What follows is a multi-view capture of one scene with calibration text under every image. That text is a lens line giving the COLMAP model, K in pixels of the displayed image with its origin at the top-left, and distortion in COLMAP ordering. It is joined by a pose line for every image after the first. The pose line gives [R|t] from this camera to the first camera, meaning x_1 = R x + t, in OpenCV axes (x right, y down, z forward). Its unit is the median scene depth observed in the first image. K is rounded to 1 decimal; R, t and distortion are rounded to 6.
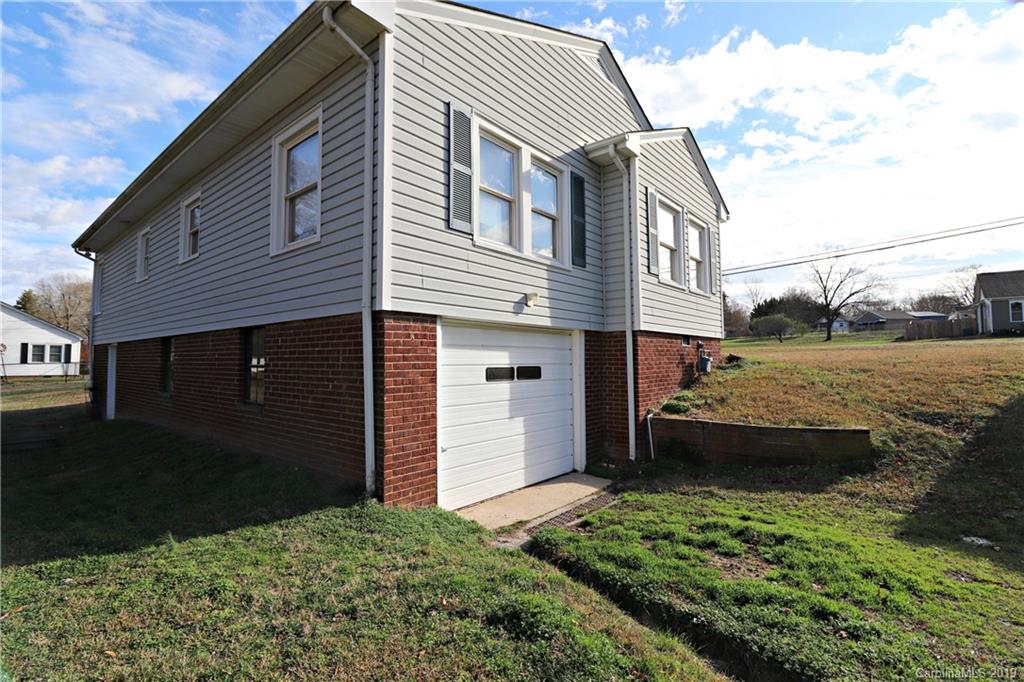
lens RADIAL K [[468.9, 0, 511.3], [0, 468.9, 334.6], [0, 0, 1]] dist [-0.010231, -0.007801]
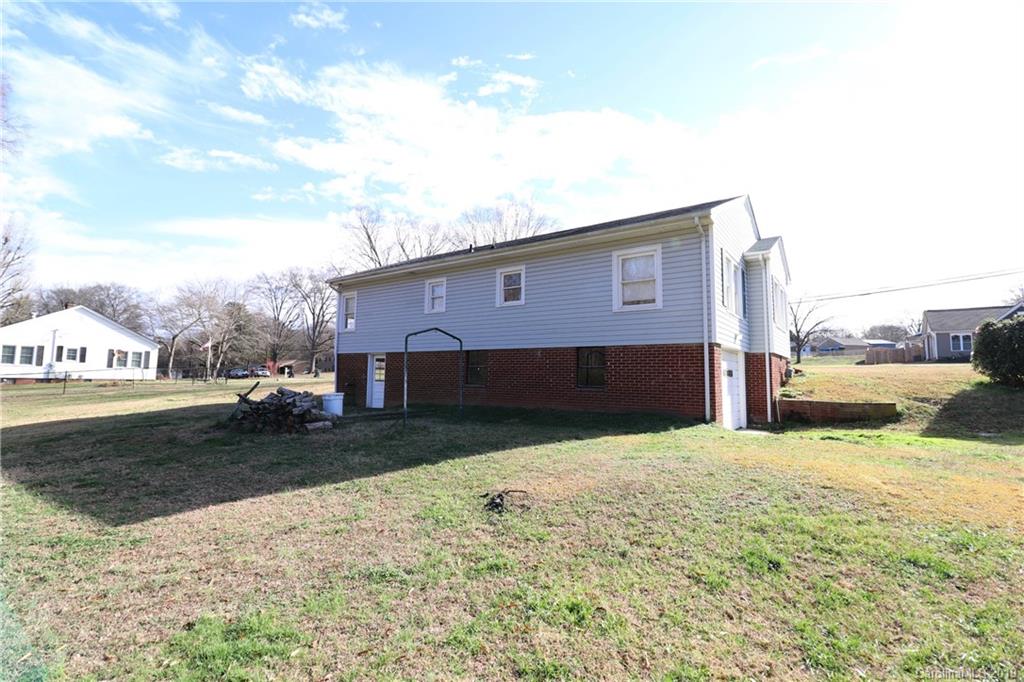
lens RADIAL K [[468.9, 0, 511.6], [0, 468.9, 334.1], [0, 0, 1]] dist [-0.010231, -0.007801]
pose [[0.997112, 0.030055, 0.069740, -0.458377], [-0.027700, 0.999021, -0.034495, 0.005151], [-0.070708, 0.032464, 0.996969, -0.401255]]
